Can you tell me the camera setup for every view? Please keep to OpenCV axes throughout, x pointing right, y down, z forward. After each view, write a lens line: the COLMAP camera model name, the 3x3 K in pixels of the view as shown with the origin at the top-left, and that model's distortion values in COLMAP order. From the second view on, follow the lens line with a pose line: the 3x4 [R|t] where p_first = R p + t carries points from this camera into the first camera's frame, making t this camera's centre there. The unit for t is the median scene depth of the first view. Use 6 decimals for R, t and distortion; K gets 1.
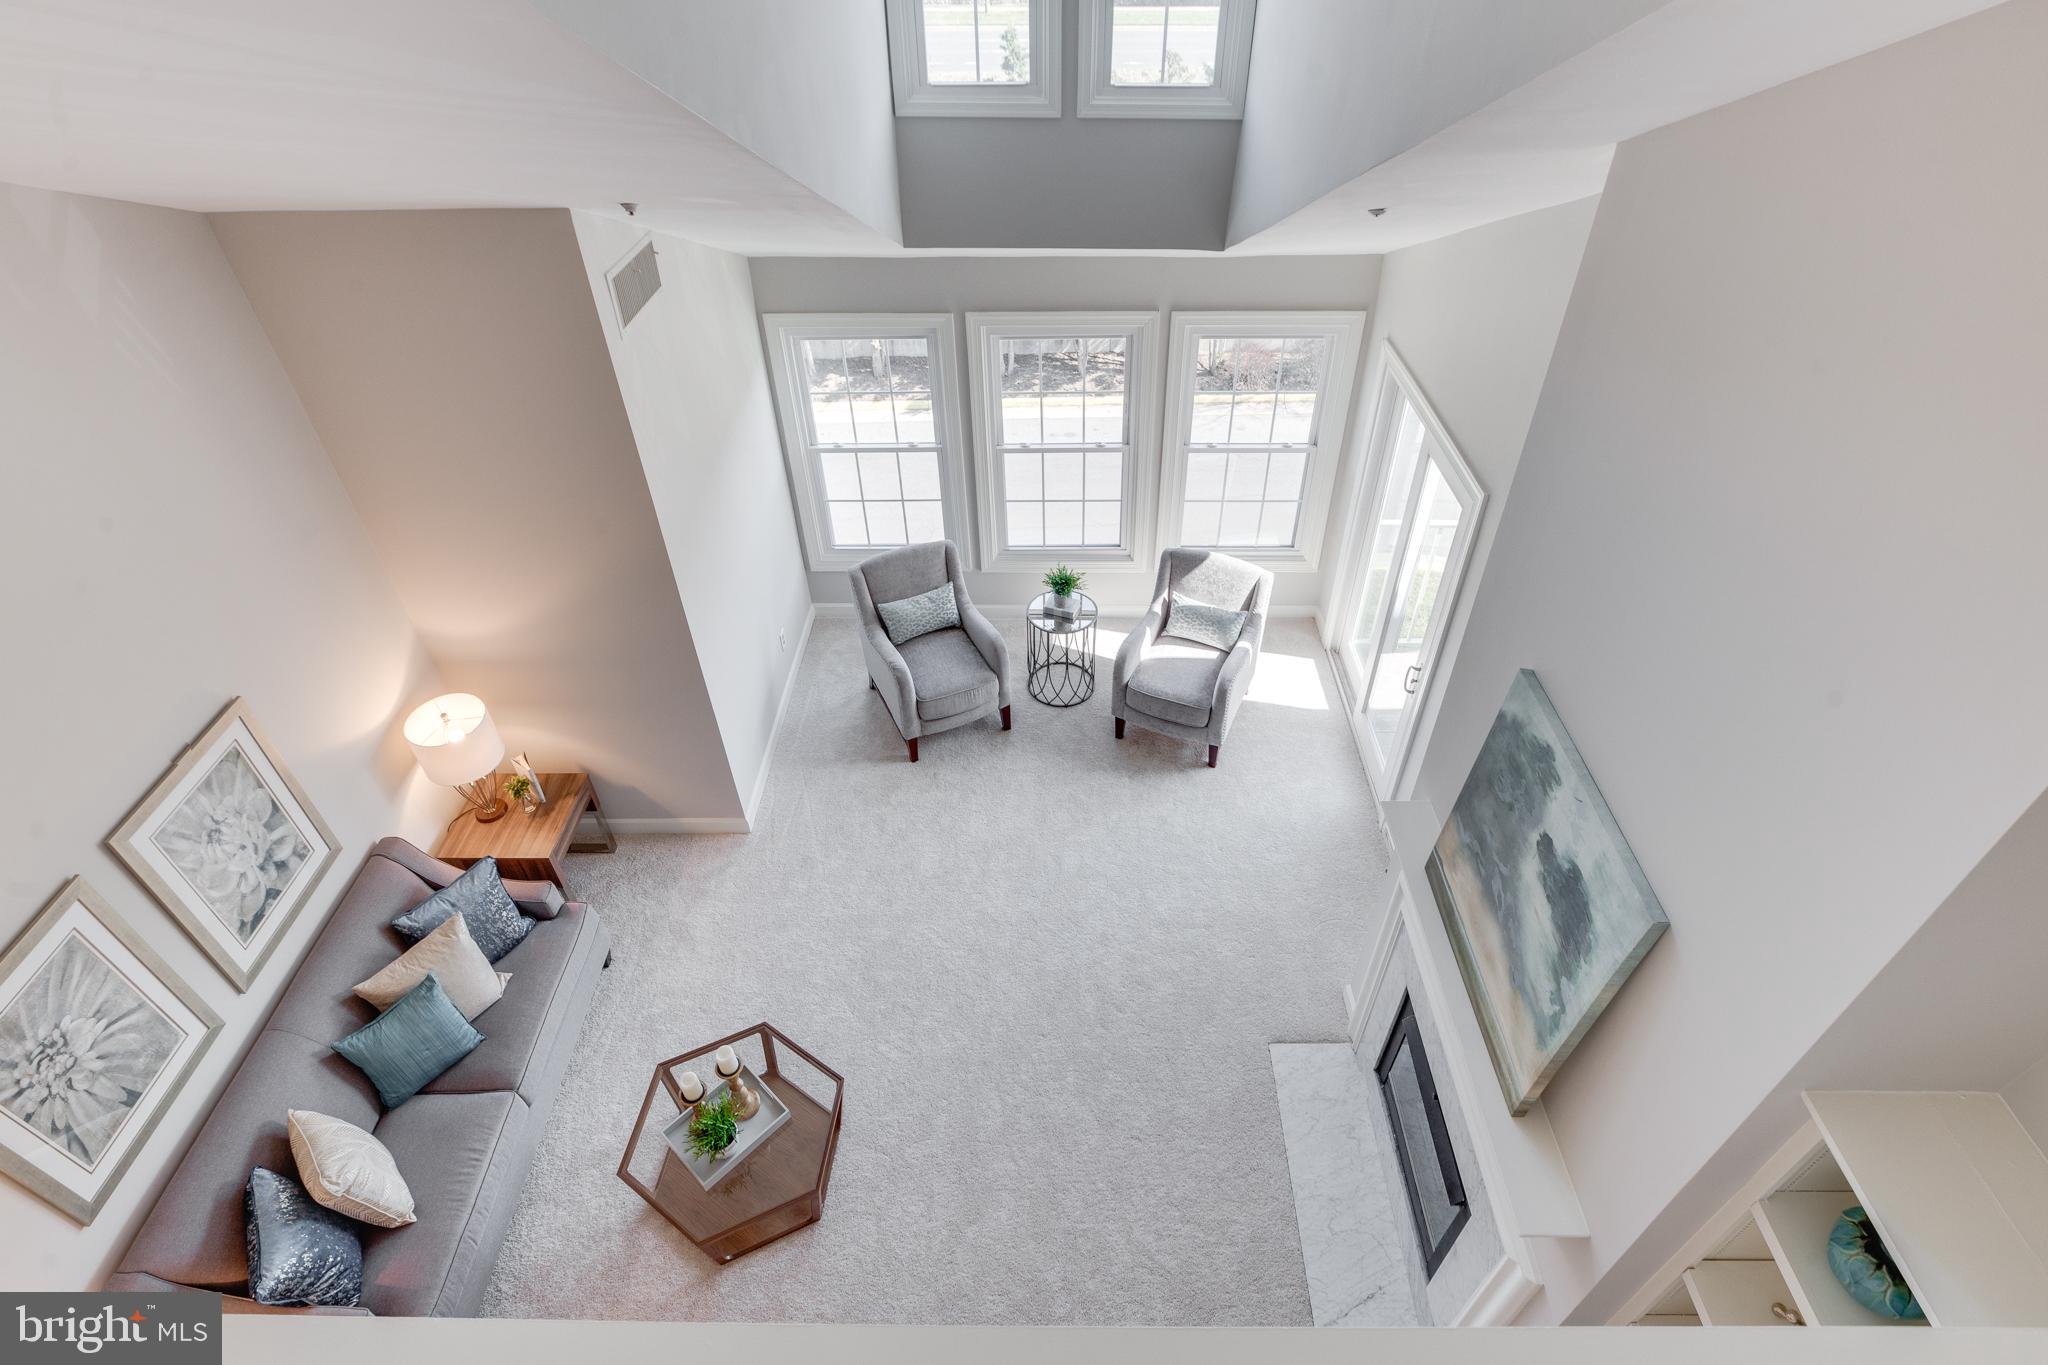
lens RADIAL K [[1009.0, 0, 1029.7], [0, 1009.0, 686.7], [0, 0, 1]] dist [-0.031215, 0.010765]
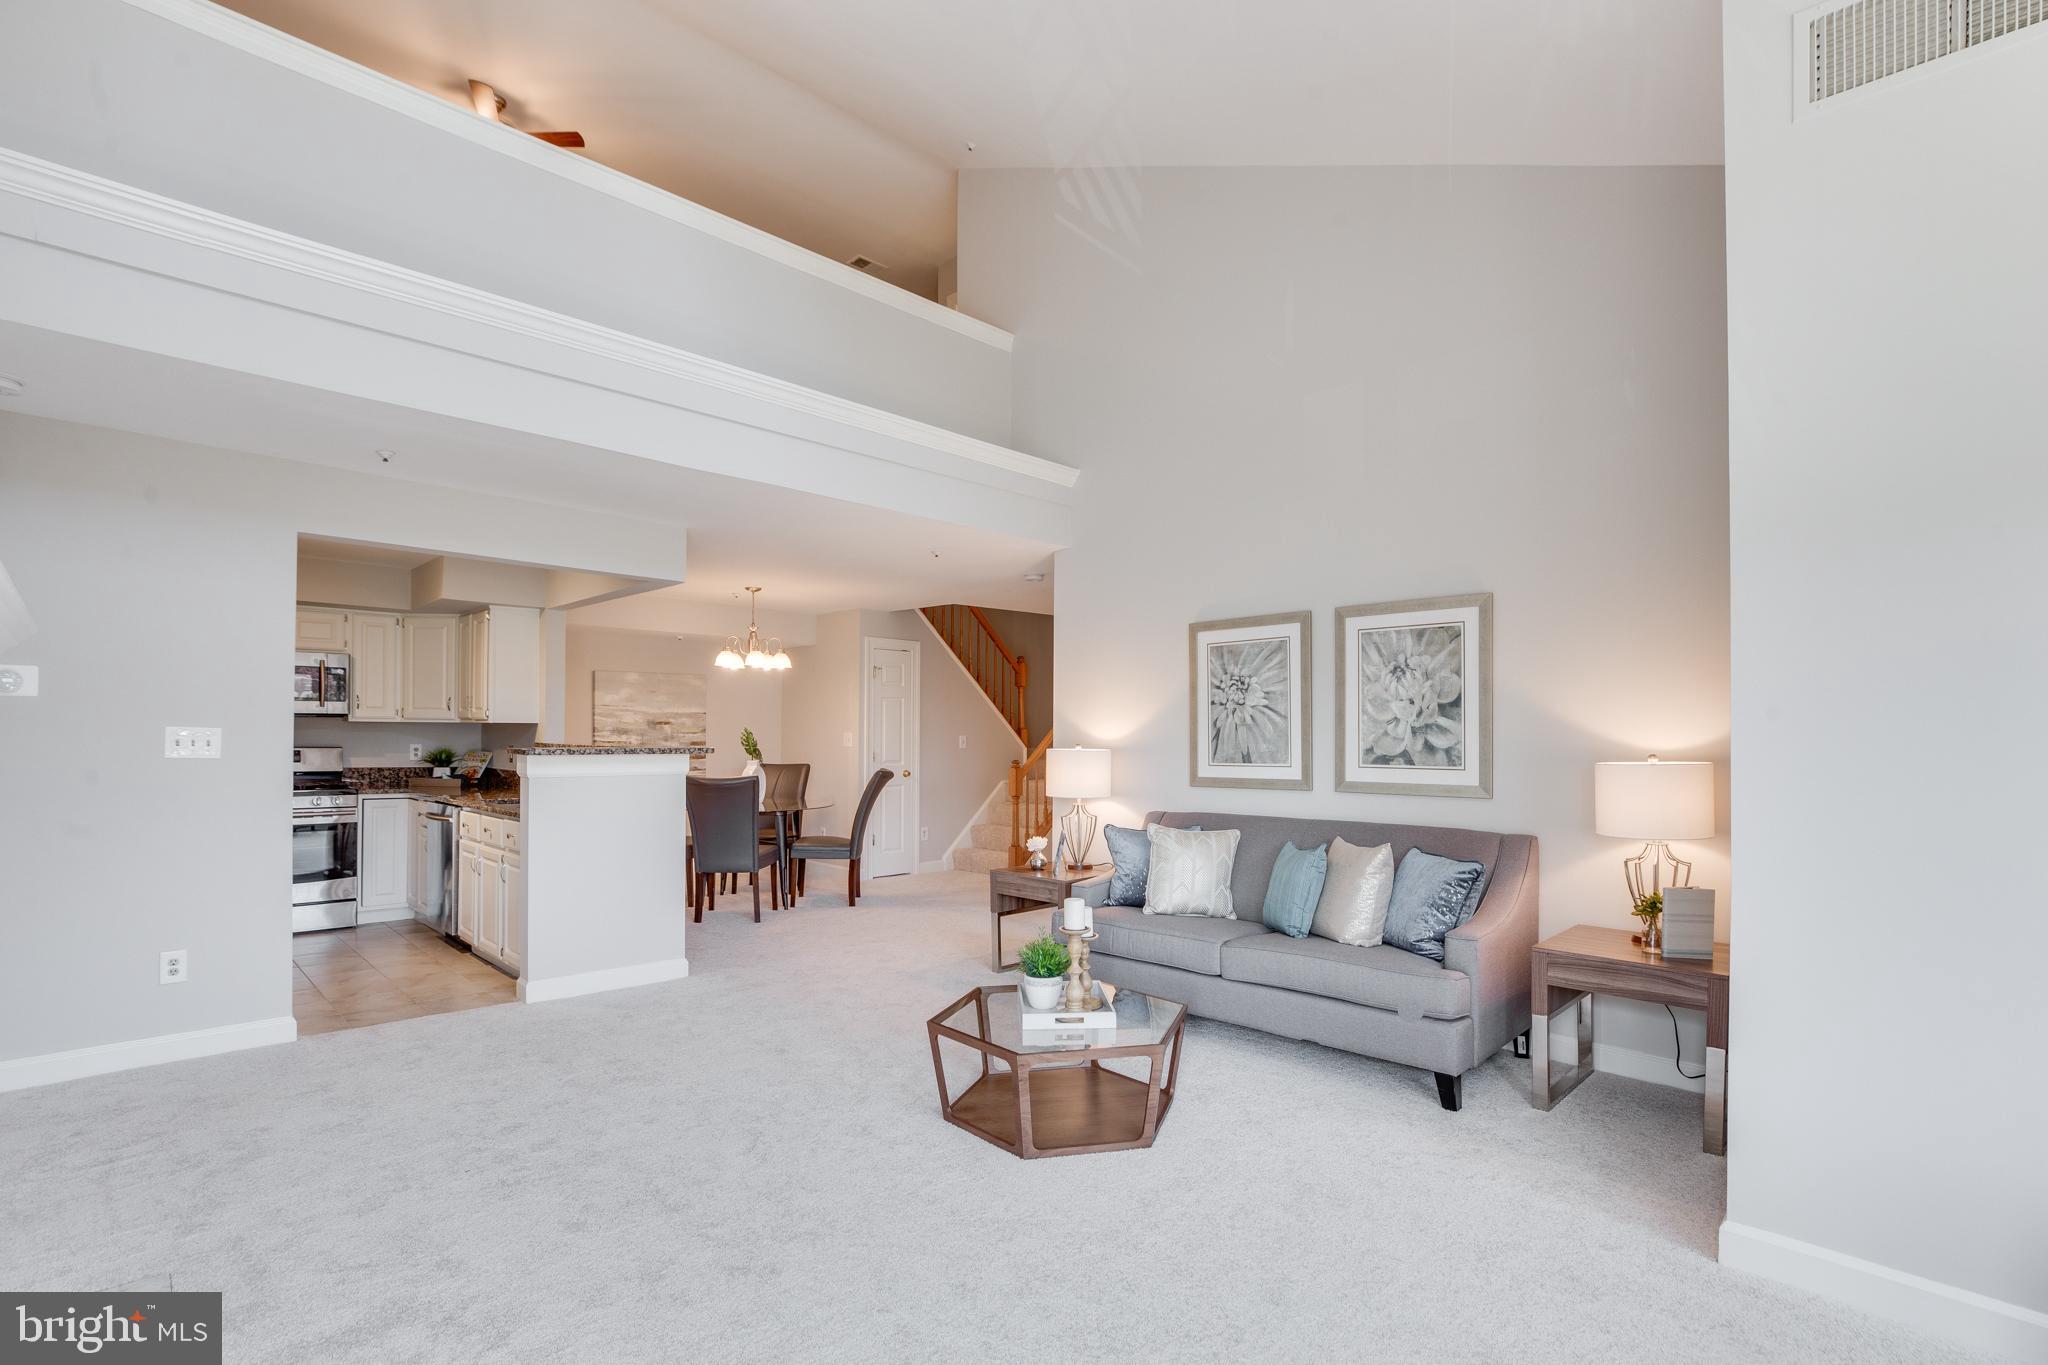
lens RADIAL K [[979.8, 0, 1040.0], [0, 979.8, 725.5], [0, 0, 1]] dist [-0.028886, 0.013053]
pose [[-0.686852, 0.001995, -0.726794, 0.359172], [-0.469688, 0.761910, 0.445967, -0.128115], [0.554641, 0.647680, -0.522383, 1.391275]]
